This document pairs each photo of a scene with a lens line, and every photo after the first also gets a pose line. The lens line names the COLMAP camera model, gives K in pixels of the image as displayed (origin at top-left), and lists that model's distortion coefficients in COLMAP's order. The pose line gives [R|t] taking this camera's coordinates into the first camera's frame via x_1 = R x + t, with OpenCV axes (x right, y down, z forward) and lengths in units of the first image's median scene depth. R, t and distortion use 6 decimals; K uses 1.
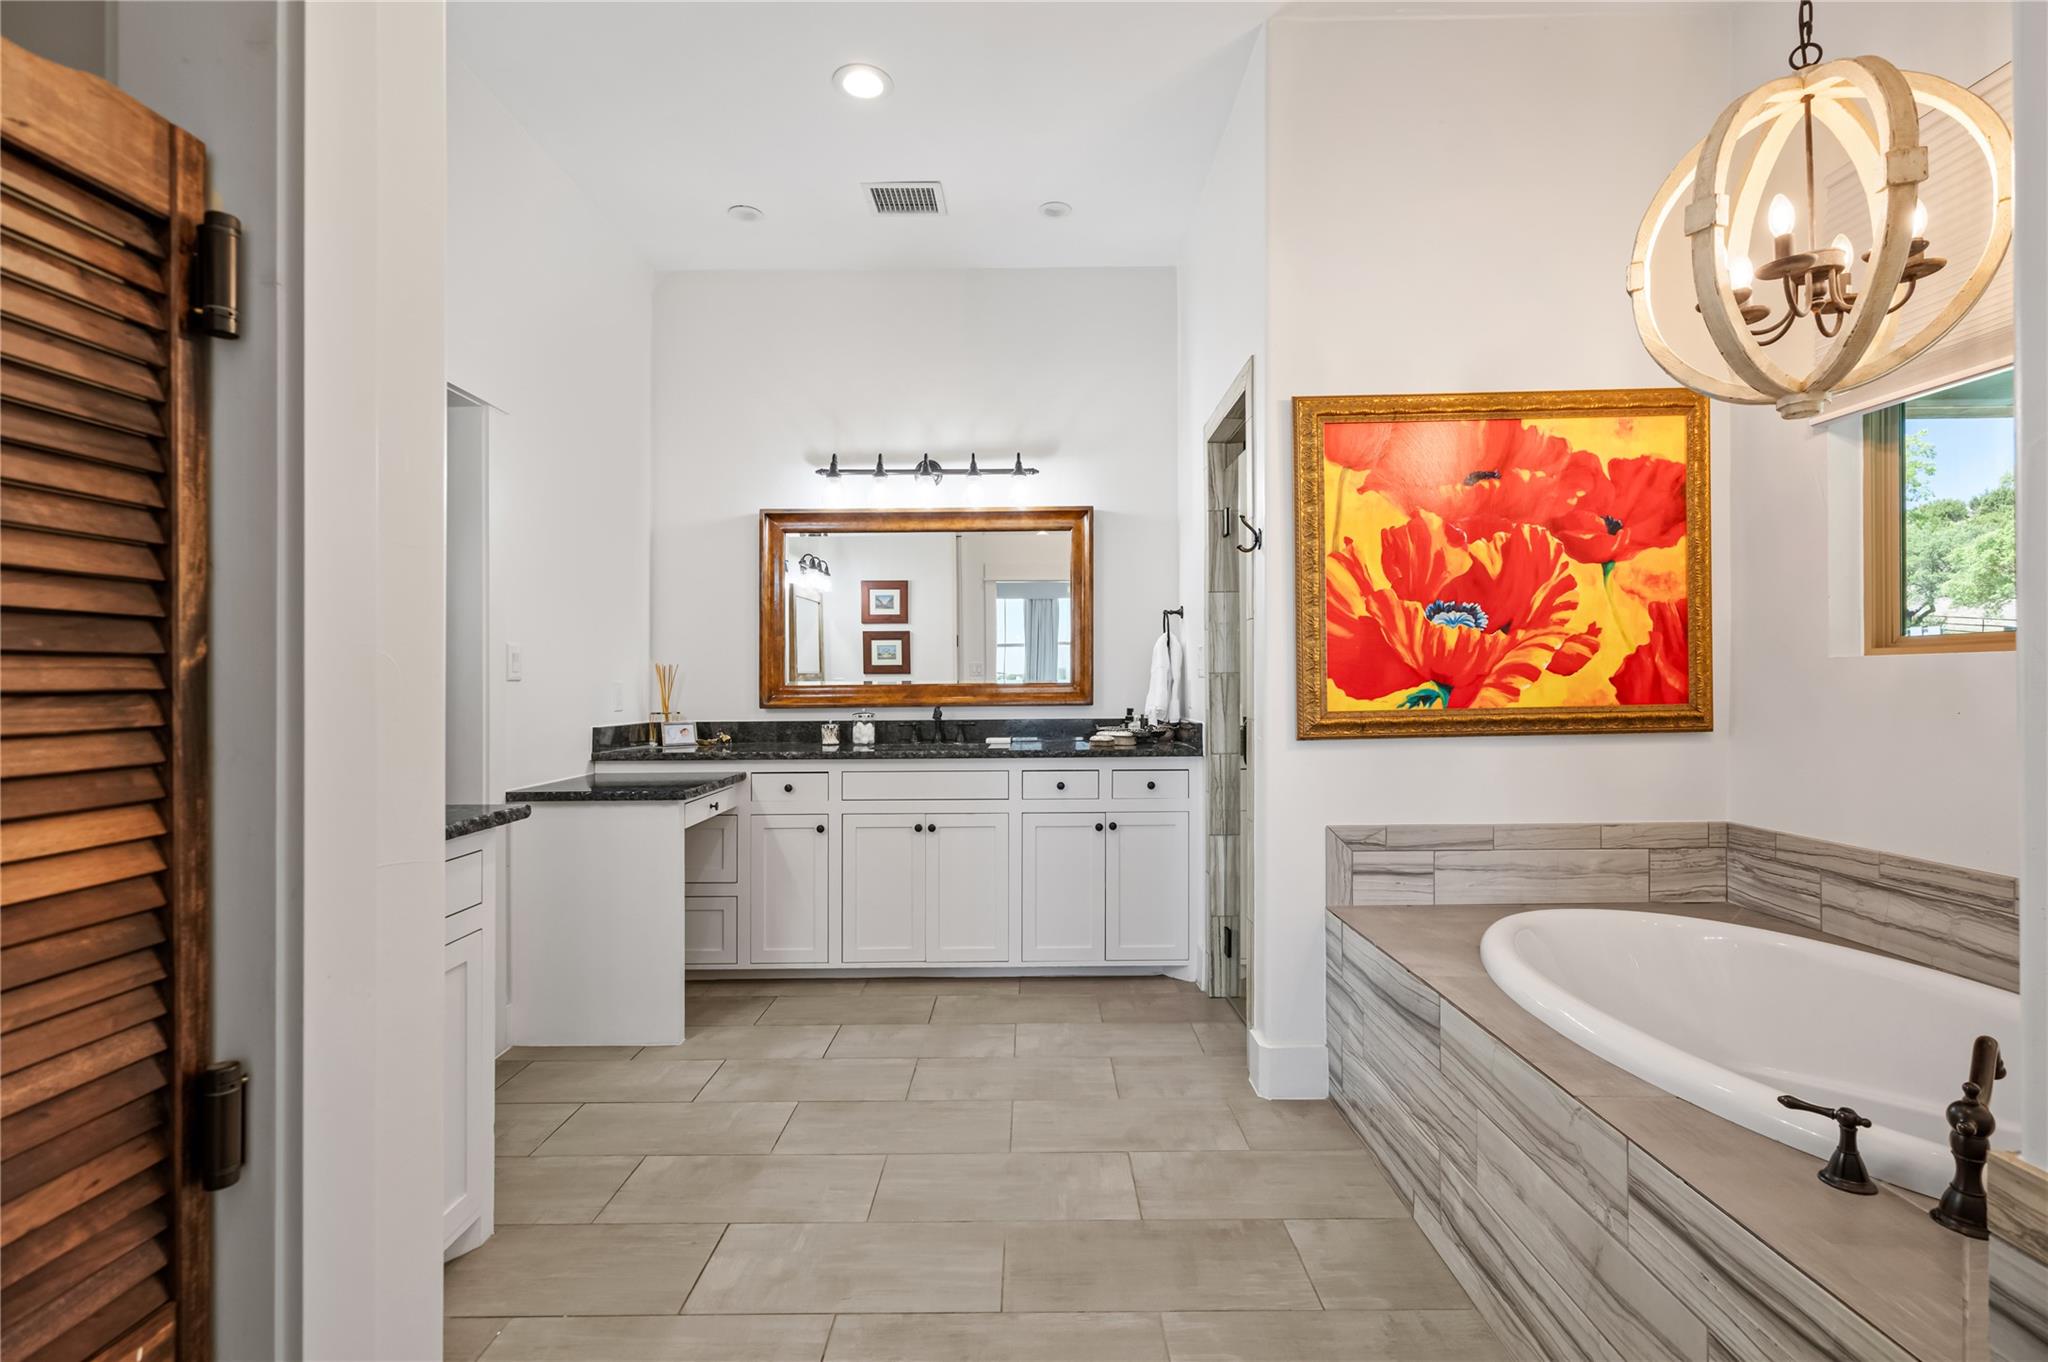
lens RADIAL K [[942.6, 0, 1028.3], [0, 942.6, 680.5], [0, 0, 1]] dist [0.000033, -0.000117]
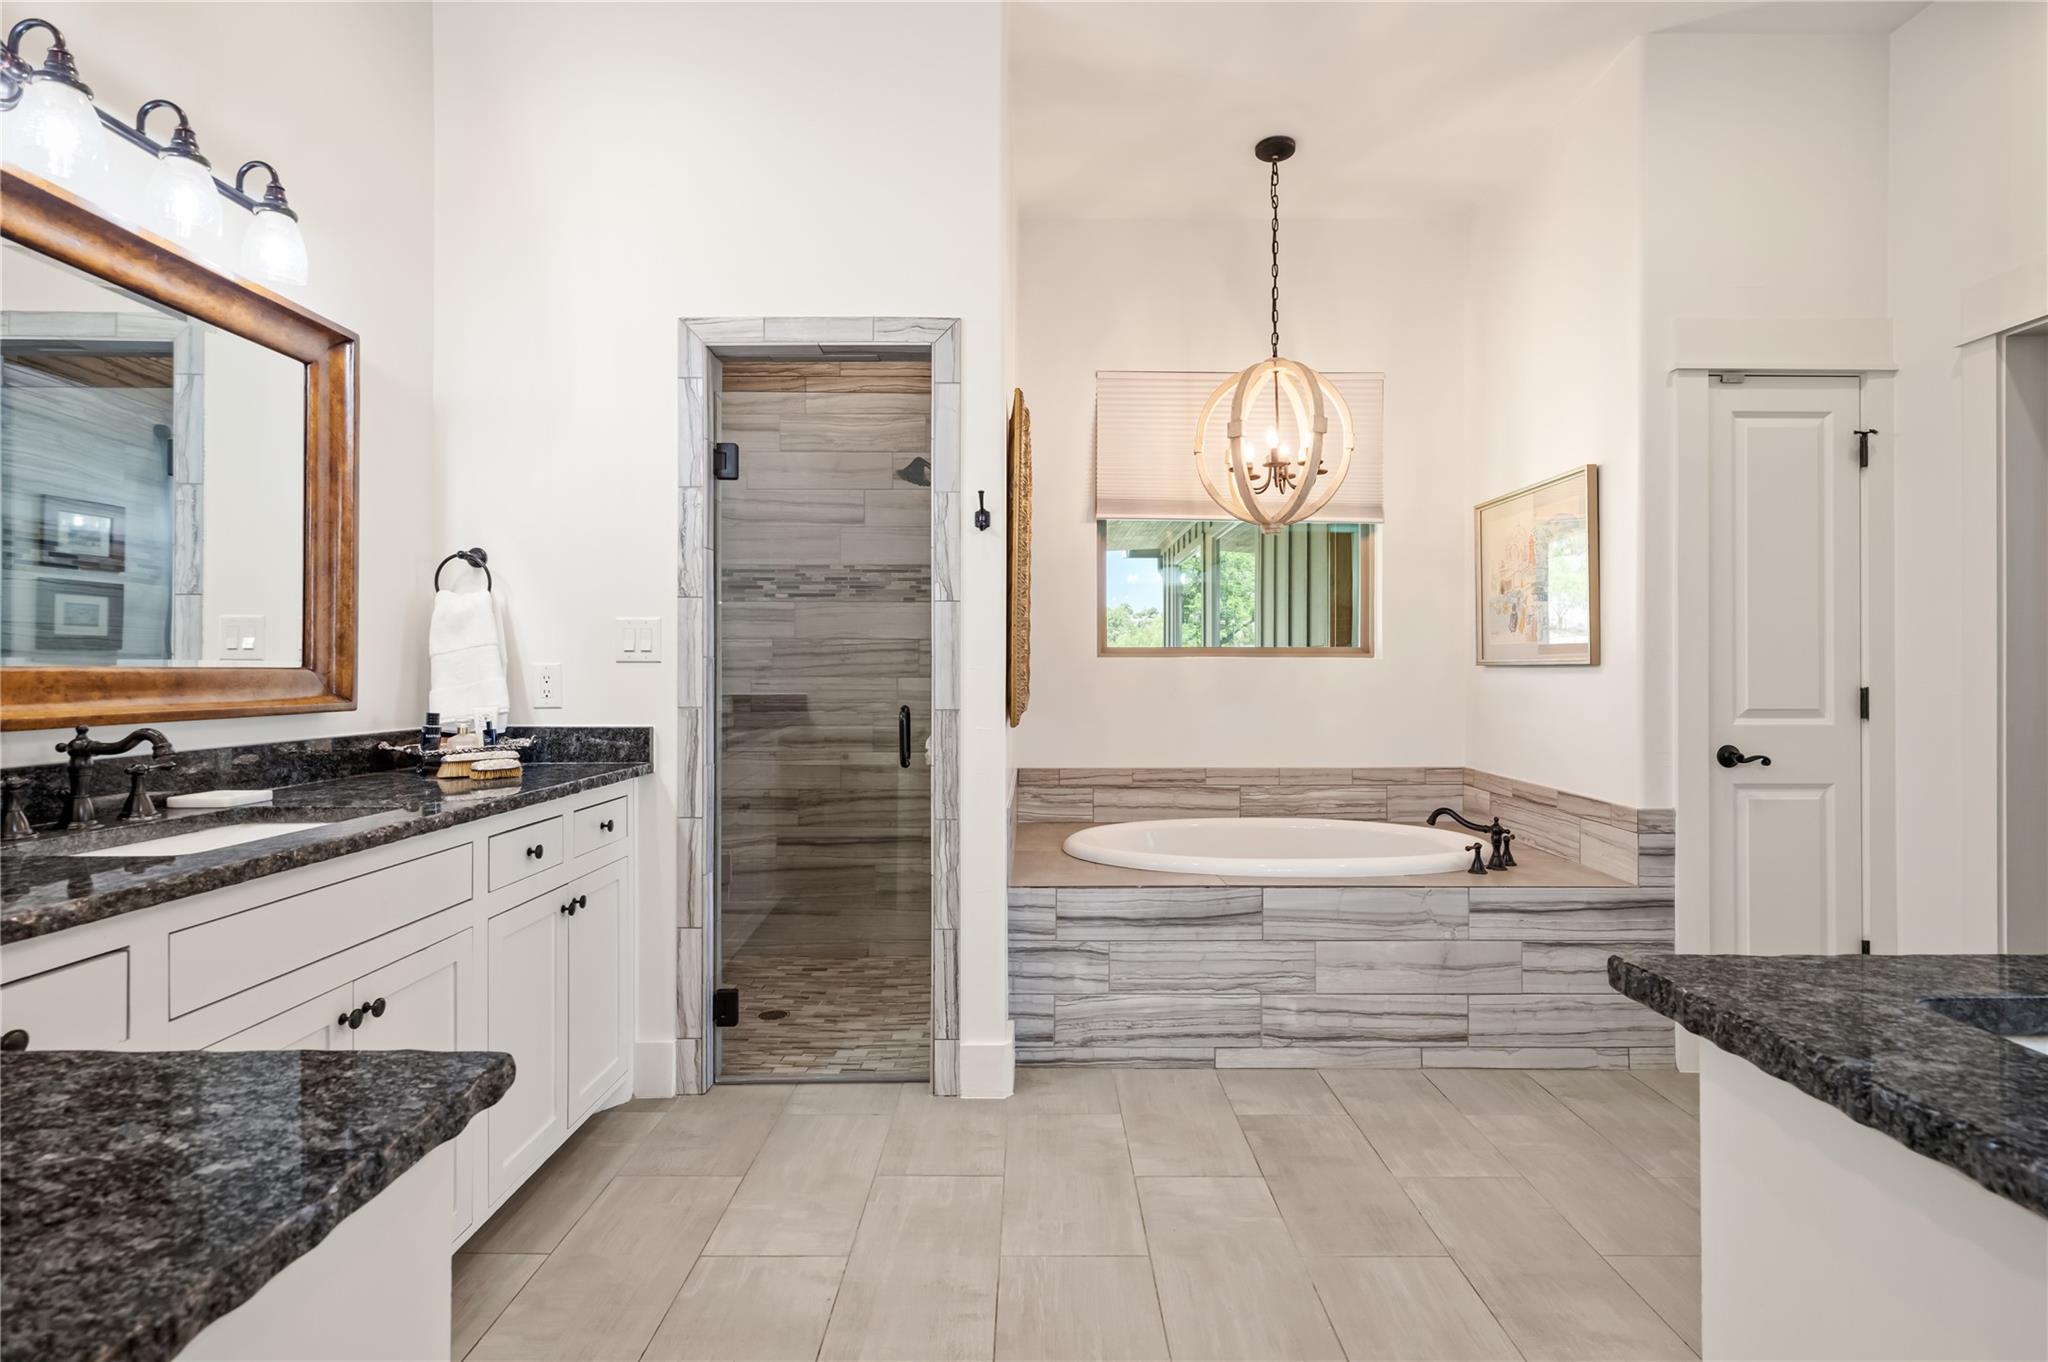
lens RADIAL K [[942.6, 0, 1028.3], [0, 942.6, 680.5], [0, 0, 1]] dist [0.000033, -0.000117]
pose [[-0.002559, -0.000864, 0.999996, -0.850522], [-0.002349, 0.999997, 0.000858, 0.014133], [-0.999994, -0.002347, -0.002561, 1.152784]]
